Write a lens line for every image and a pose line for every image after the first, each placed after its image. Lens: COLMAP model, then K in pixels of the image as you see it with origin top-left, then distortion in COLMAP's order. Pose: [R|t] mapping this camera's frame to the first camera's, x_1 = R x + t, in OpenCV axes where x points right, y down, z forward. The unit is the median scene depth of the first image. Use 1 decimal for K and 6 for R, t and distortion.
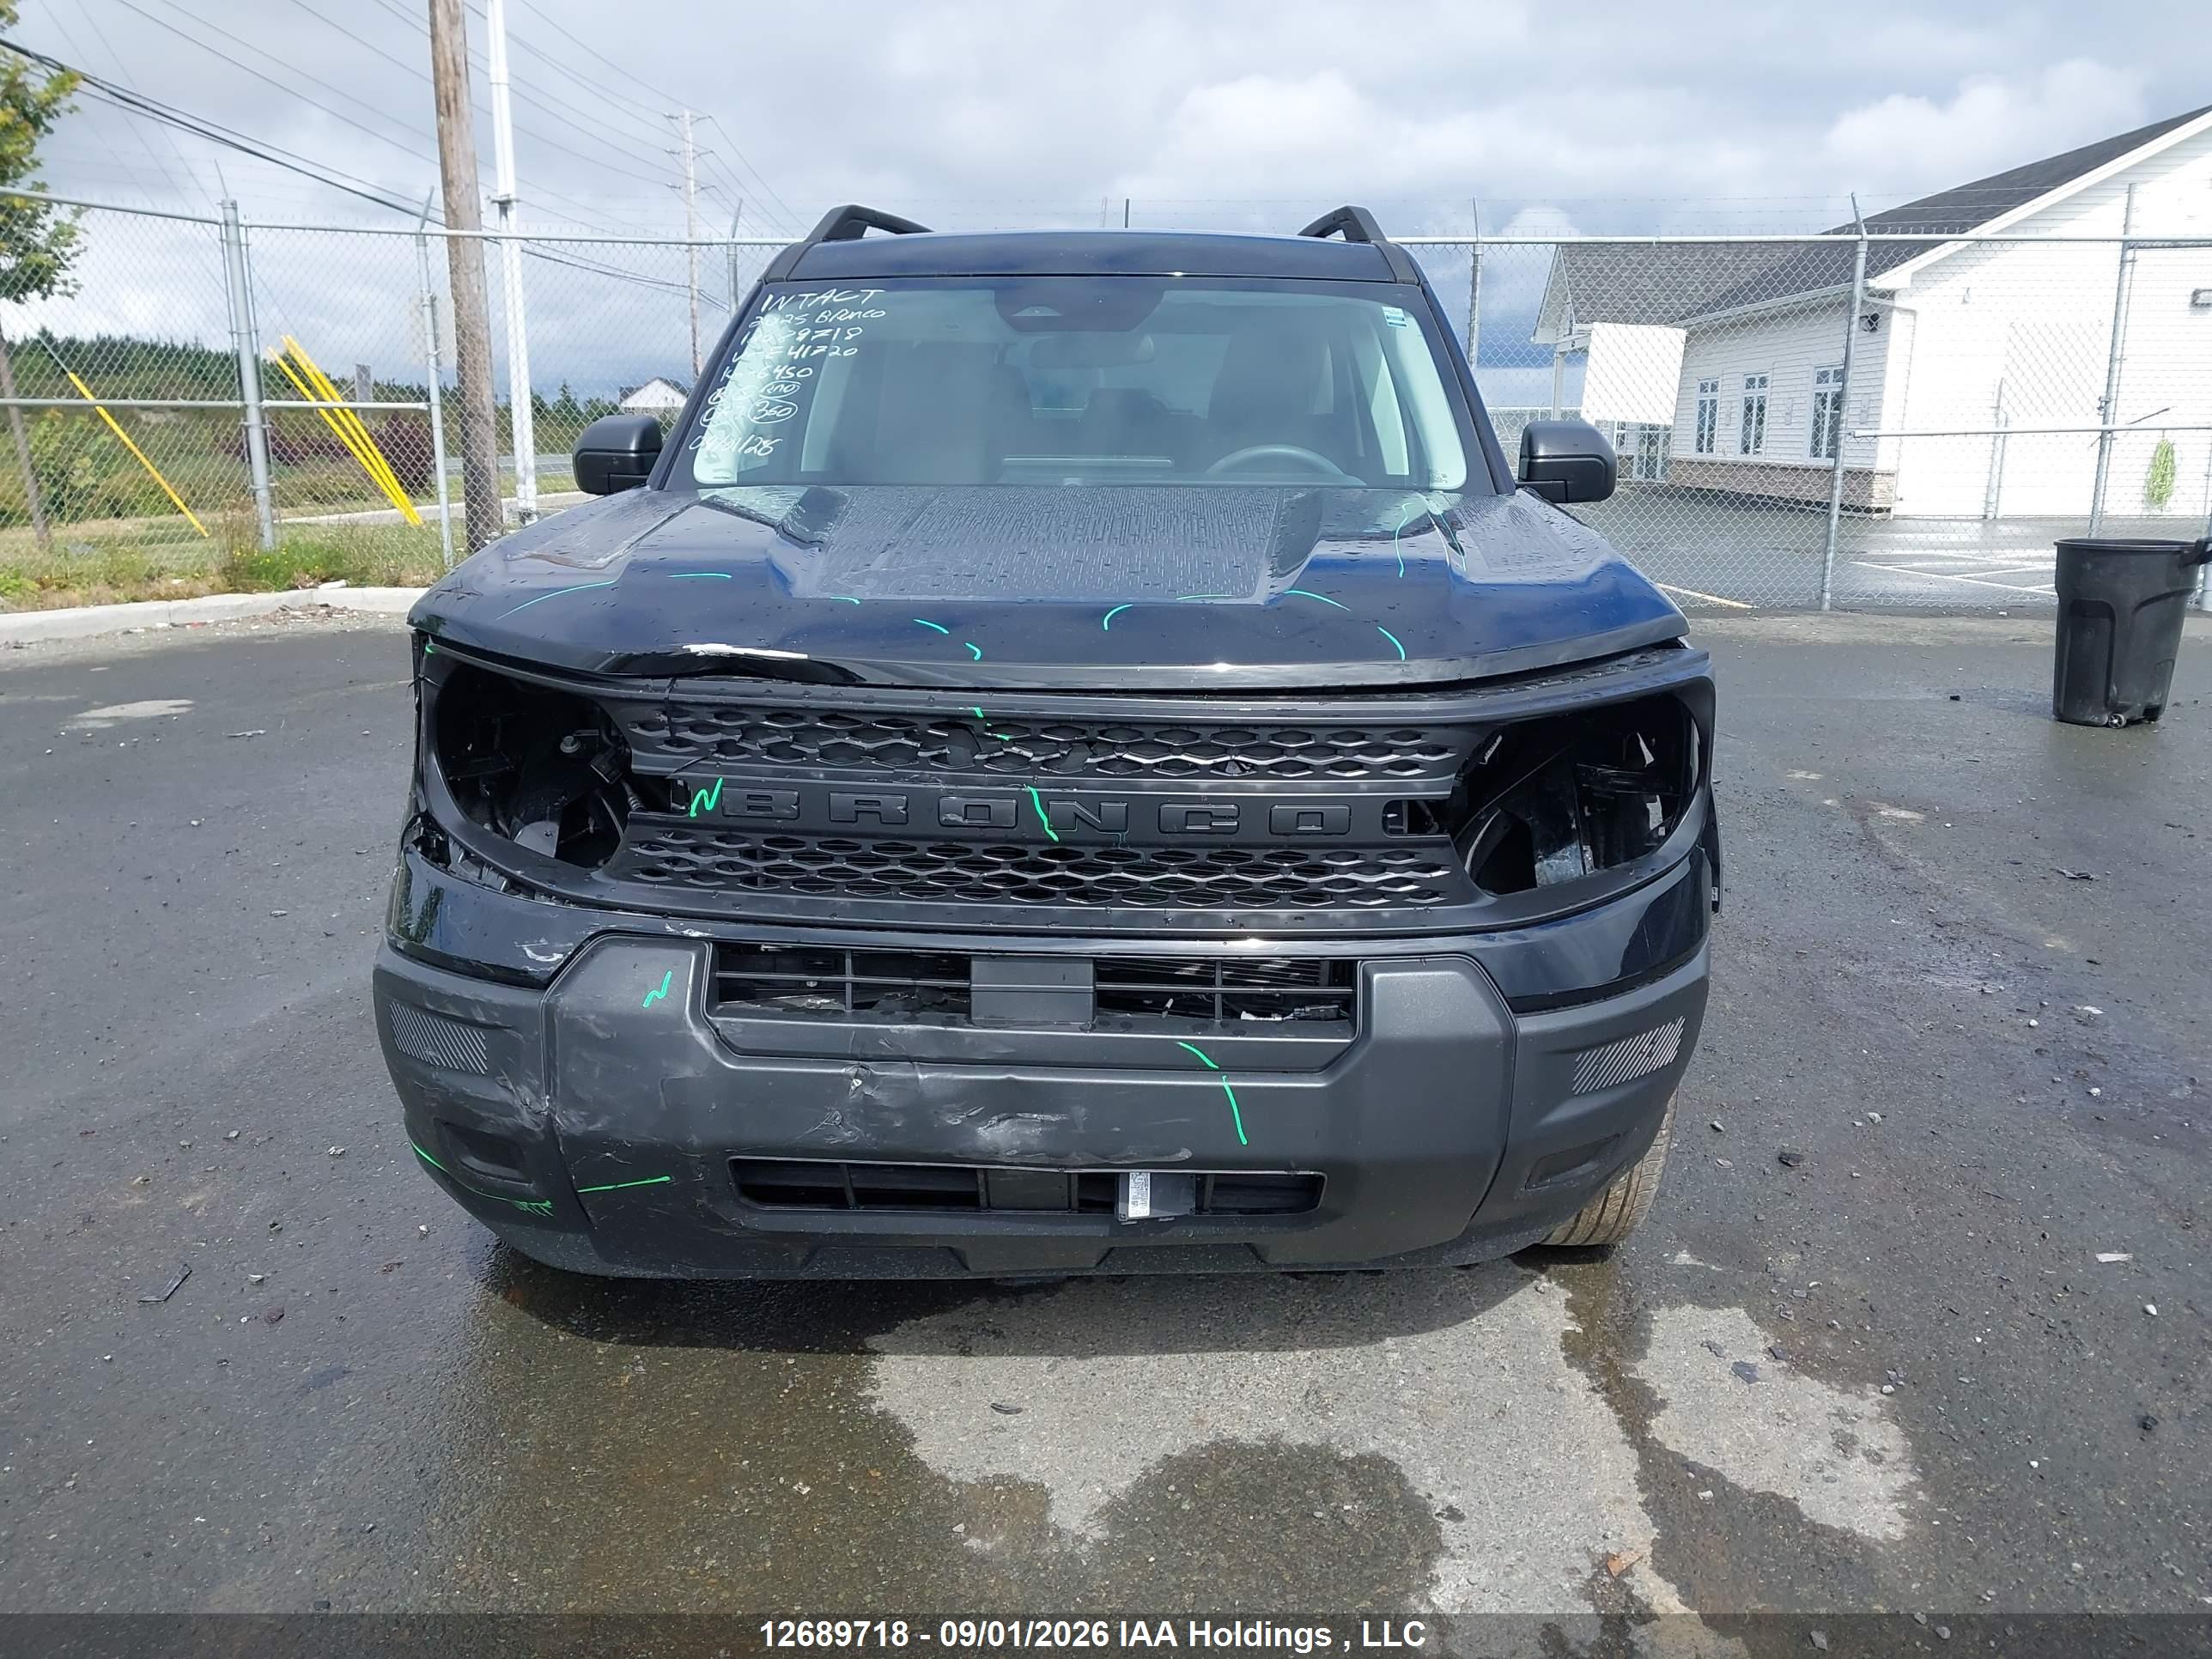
lens RADIAL K [[1763.5, 0, 1113.8], [0, 1763.5, 826.4], [0, 0, 1]] dist [0.006505, -0.001041]
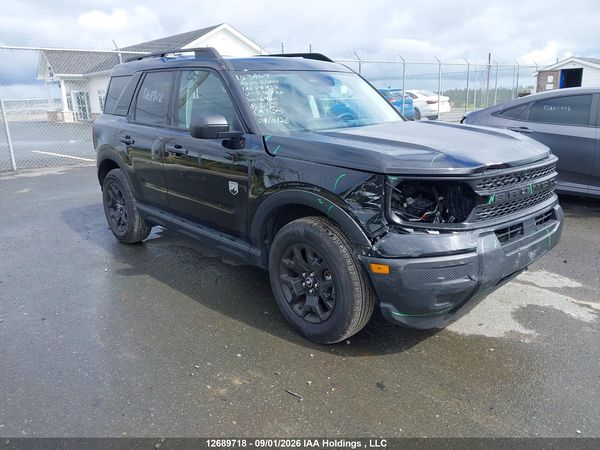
lens RADIAL K [[478.3, 0, 303.0], [0, 478.3, 230.0], [0, 0, 1]] dist [0.006505, -0.001041]
pose [[0.706188, -0.218933, 0.673325, -1.275872], [0.192922, 0.974508, 0.114525, -0.153640], [-0.681234, 0.049023, 0.730423, 0.425725]]
